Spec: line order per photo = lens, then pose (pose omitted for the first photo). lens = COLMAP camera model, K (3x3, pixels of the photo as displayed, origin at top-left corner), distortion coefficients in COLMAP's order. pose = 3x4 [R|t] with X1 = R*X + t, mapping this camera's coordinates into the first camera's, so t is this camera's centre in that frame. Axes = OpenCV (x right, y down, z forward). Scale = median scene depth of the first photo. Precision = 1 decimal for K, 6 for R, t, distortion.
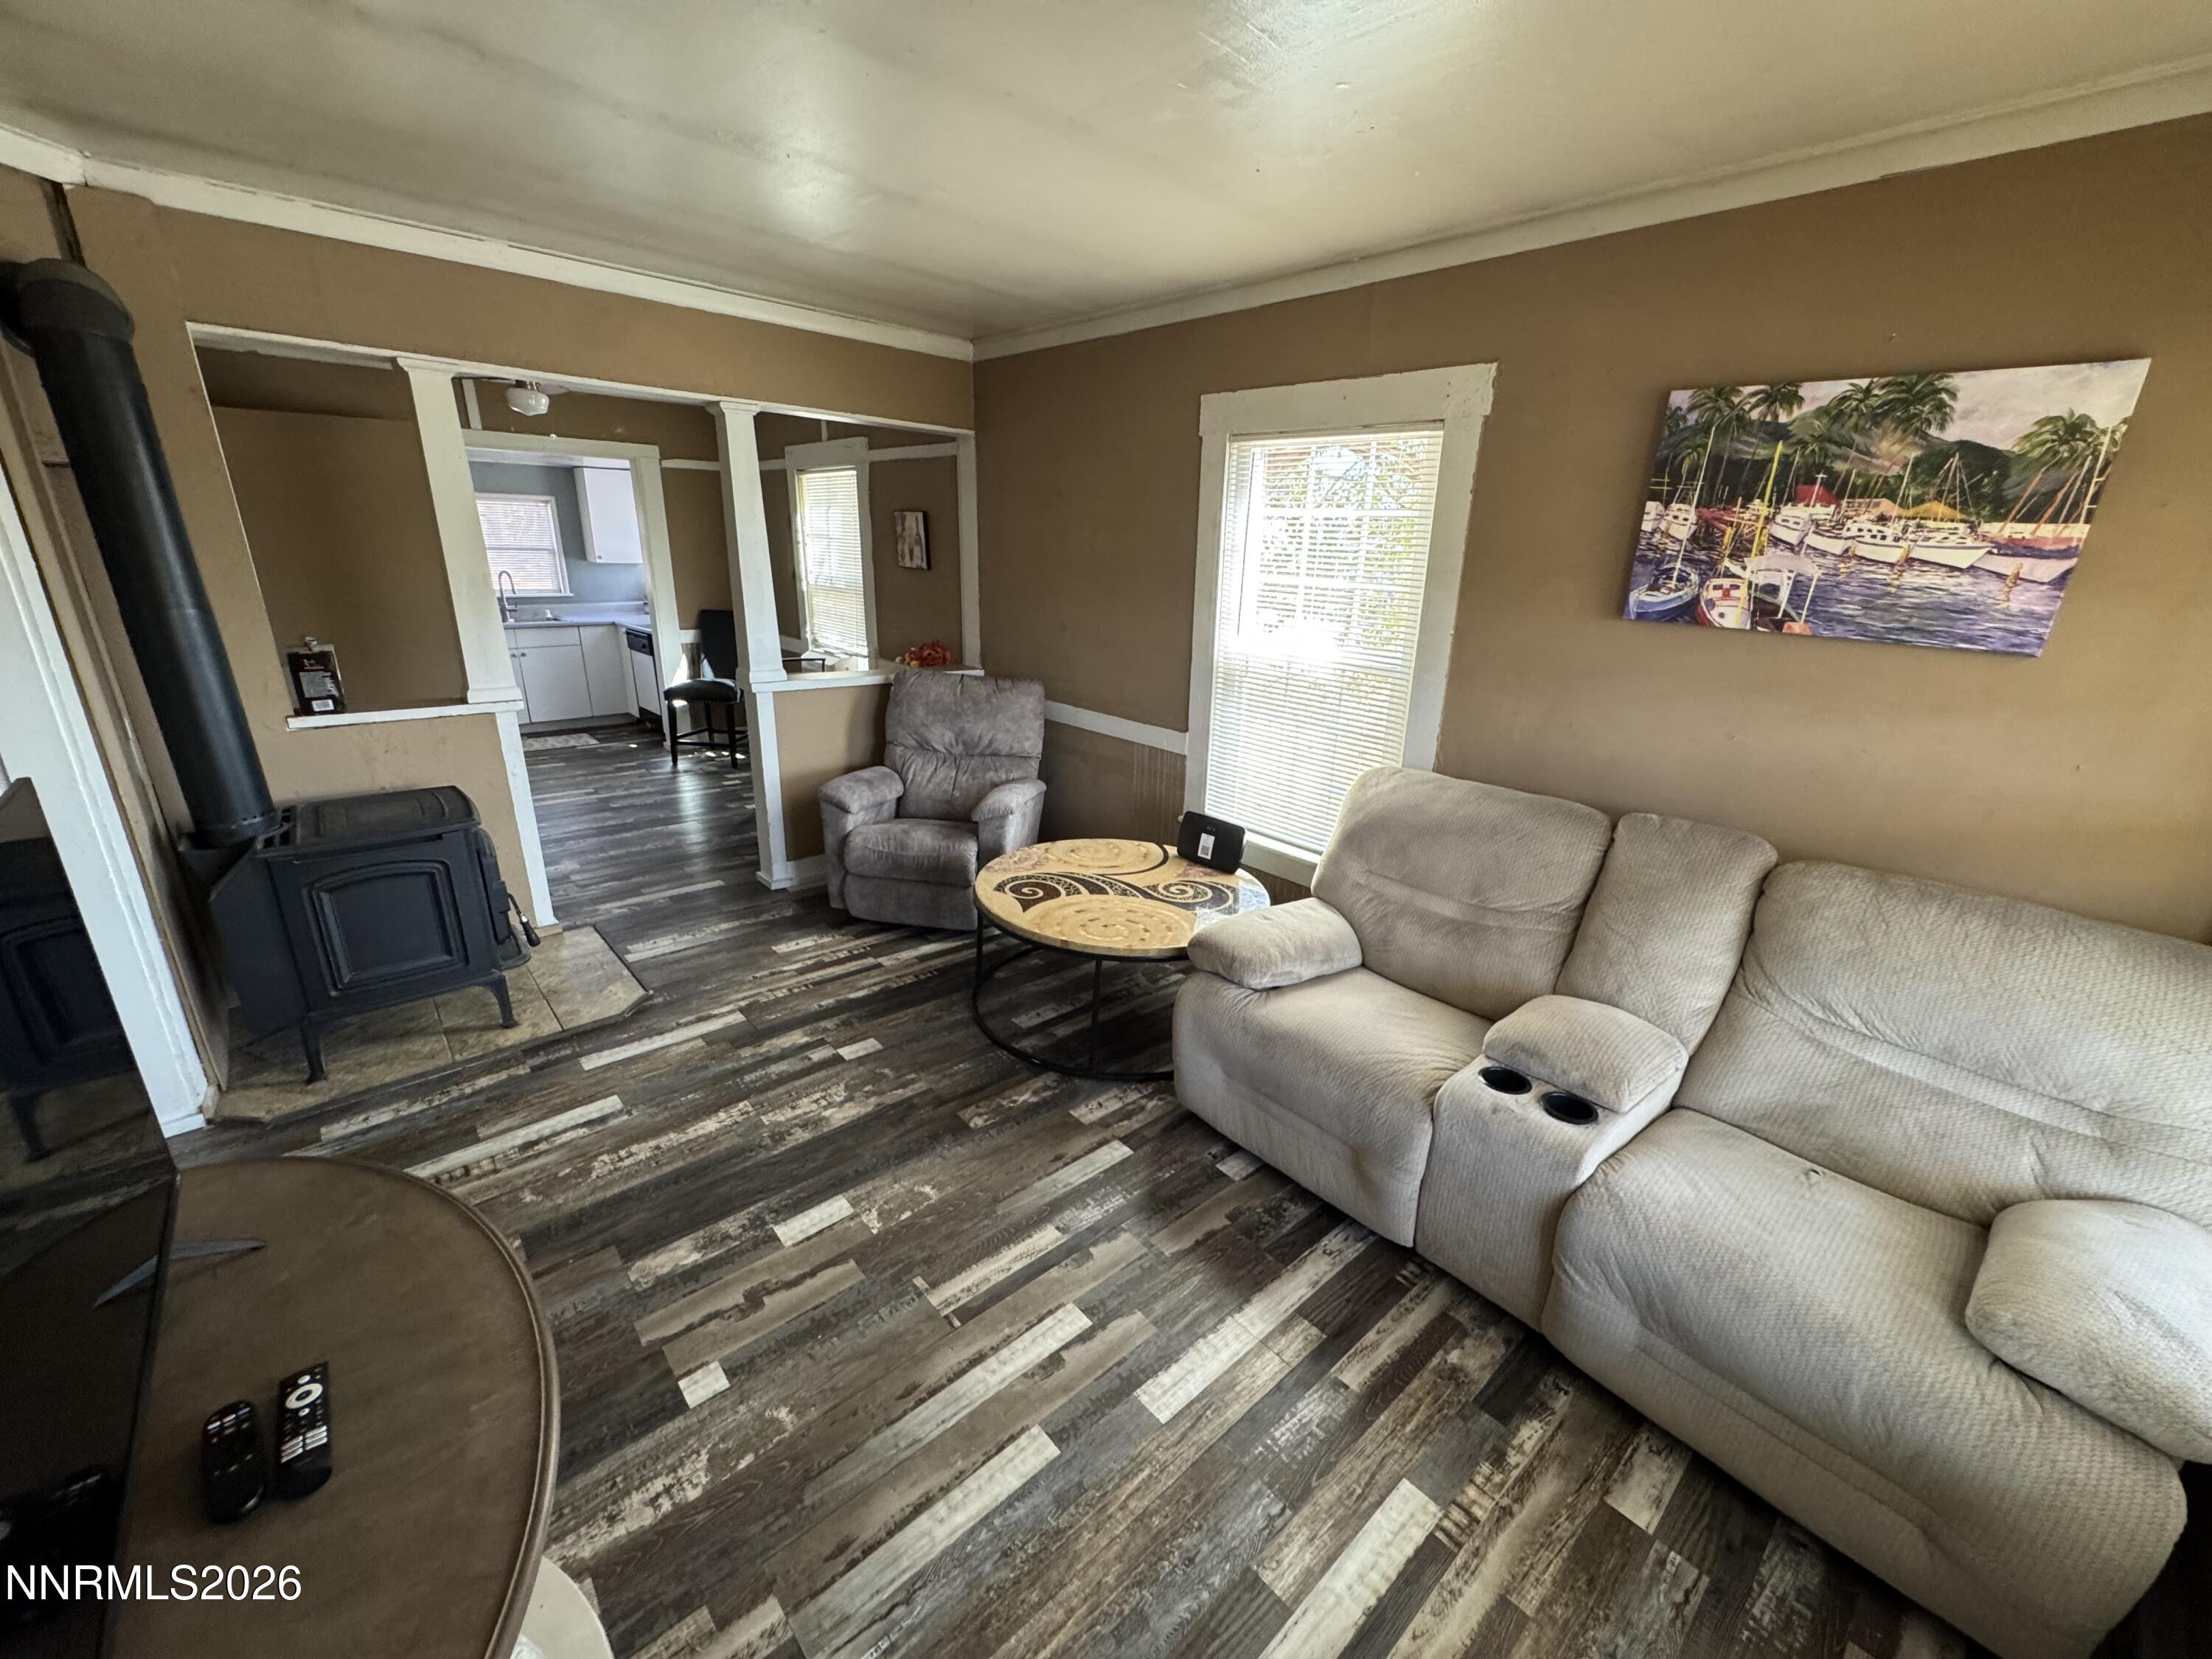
lens RADIAL K [[882.0, 0, 1091.1], [0, 882.0, 832.3], [0, 0, 1]] dist [0.003531, 0.000162]
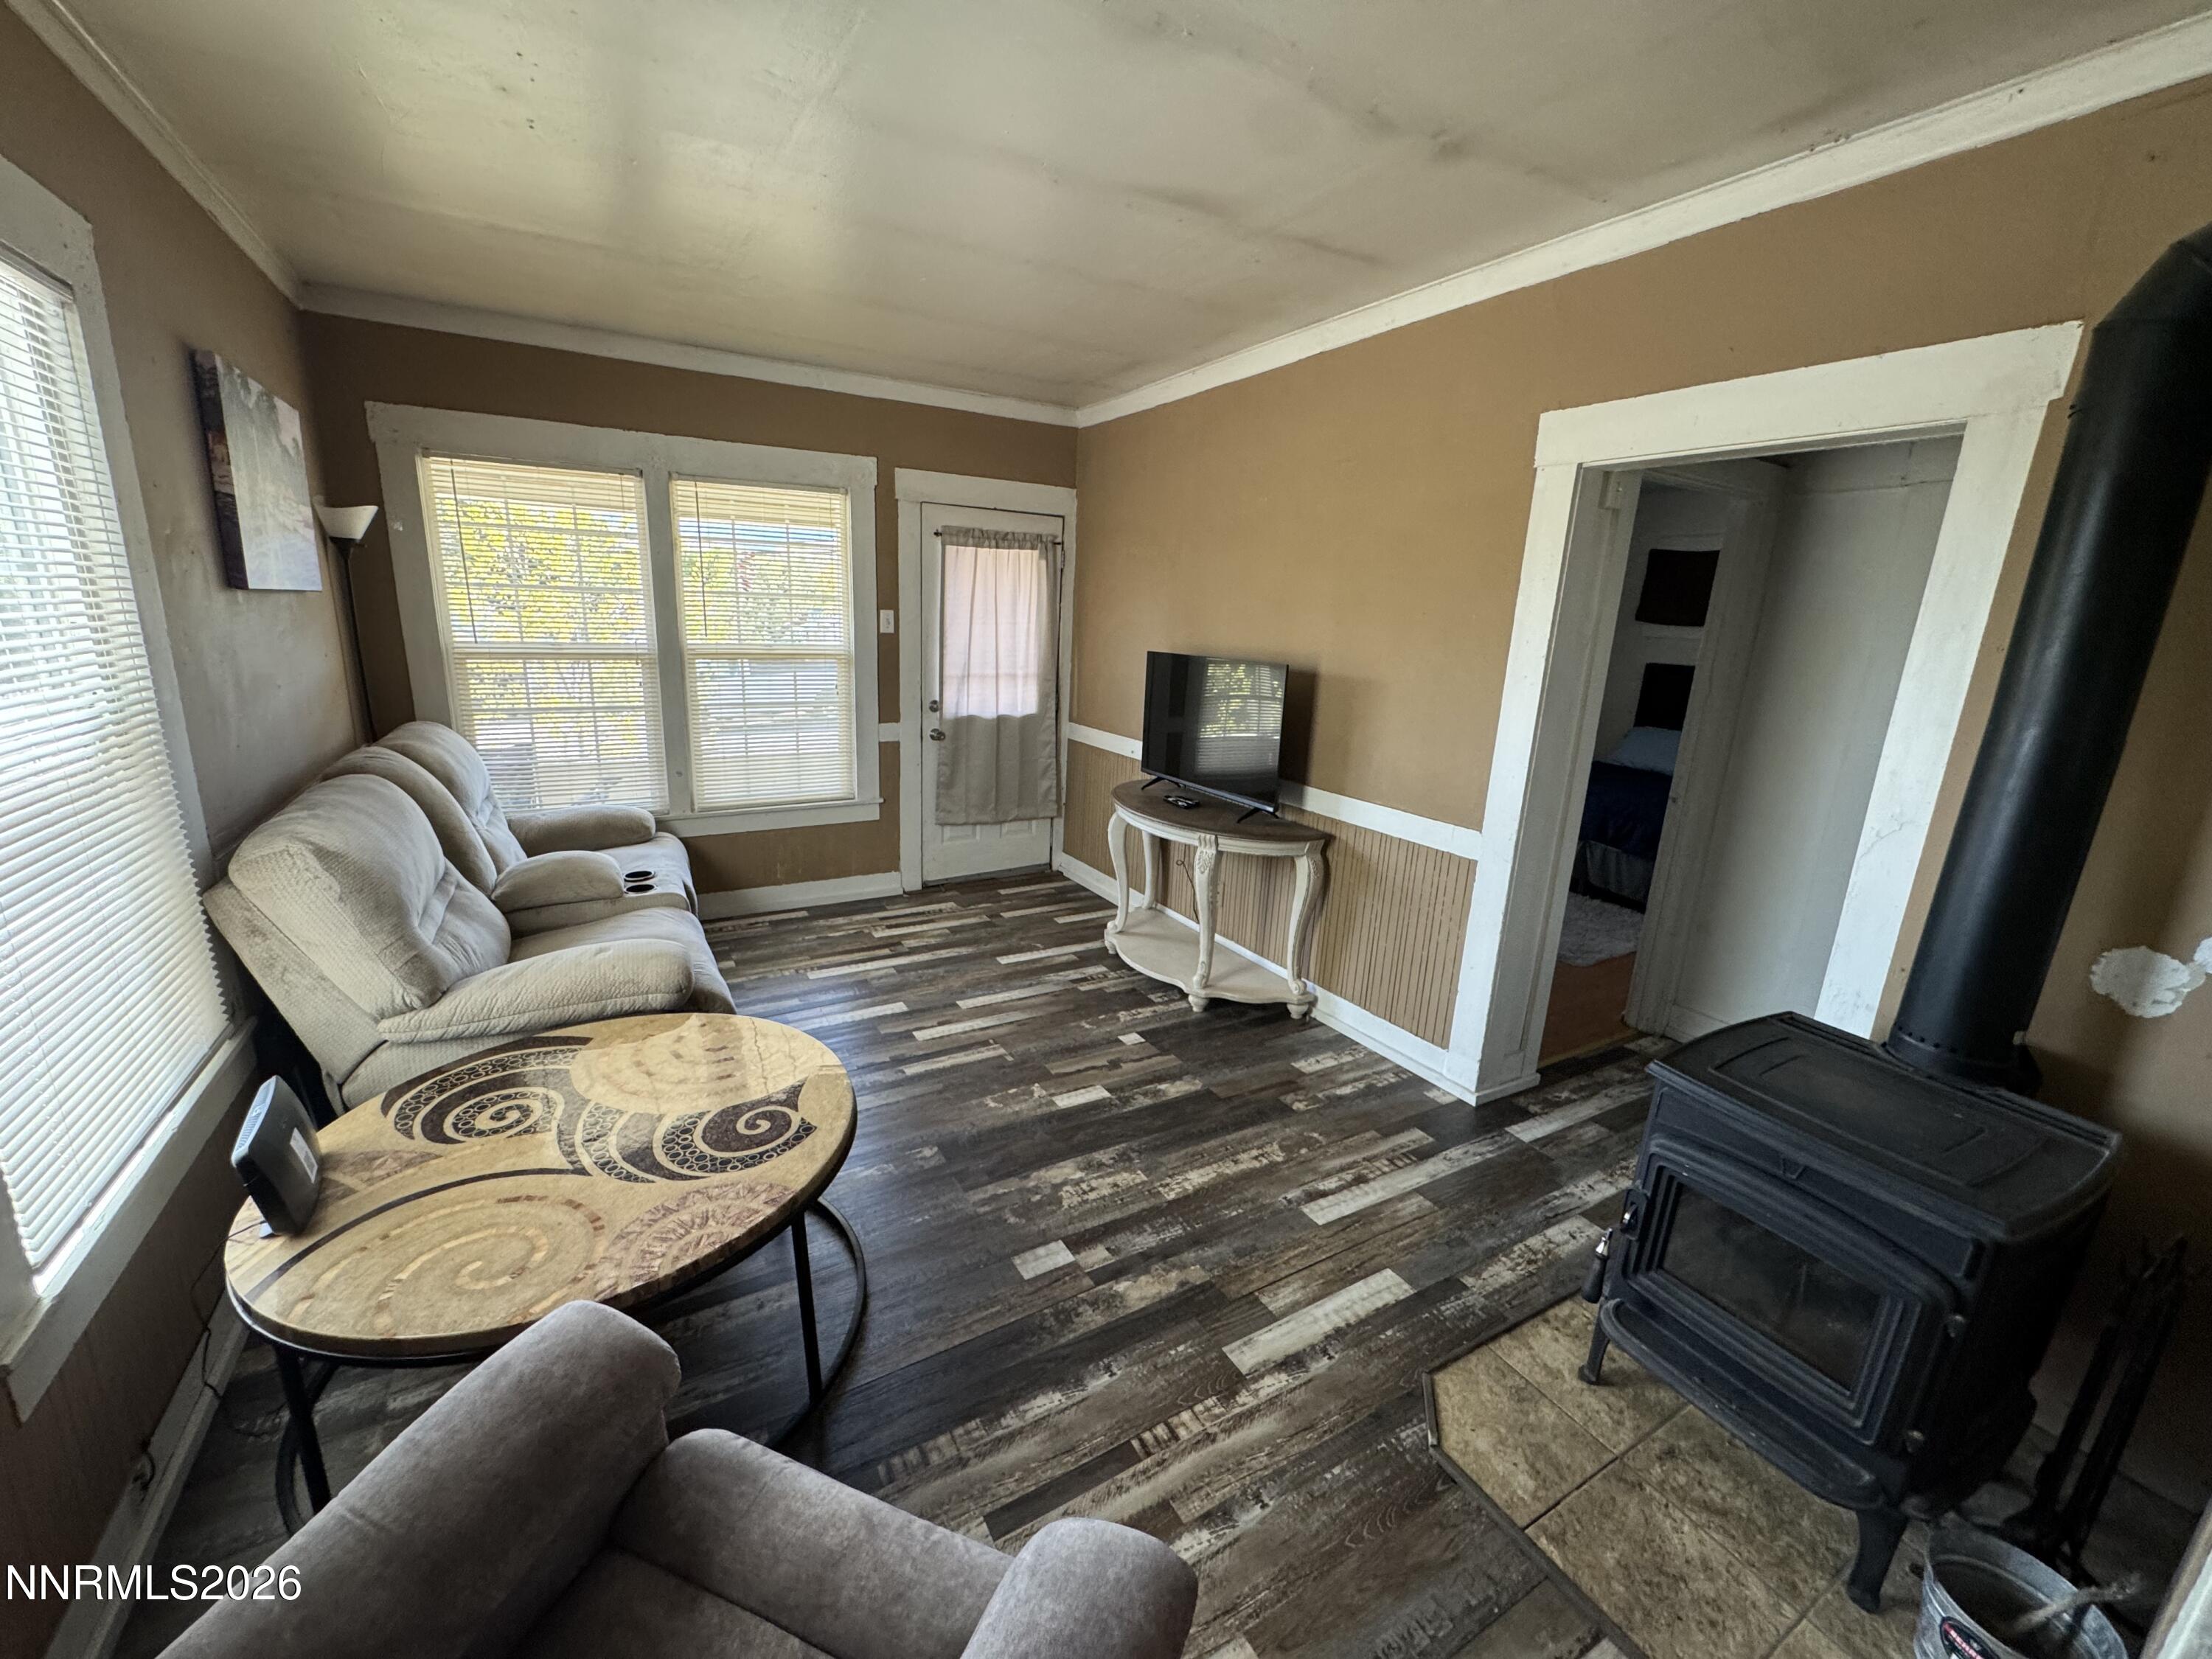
lens RADIAL K [[882.0, 0, 1099.7], [0, 882.0, 823.3], [0, 0, 1]] dist [0.003531, 0.000162]
pose [[-0.978185, -0.116148, 0.172234, -0.443870], [-0.006582, 0.846006, 0.533133, -0.502523], [-0.207633, 0.520369, -0.828315, 1.597655]]
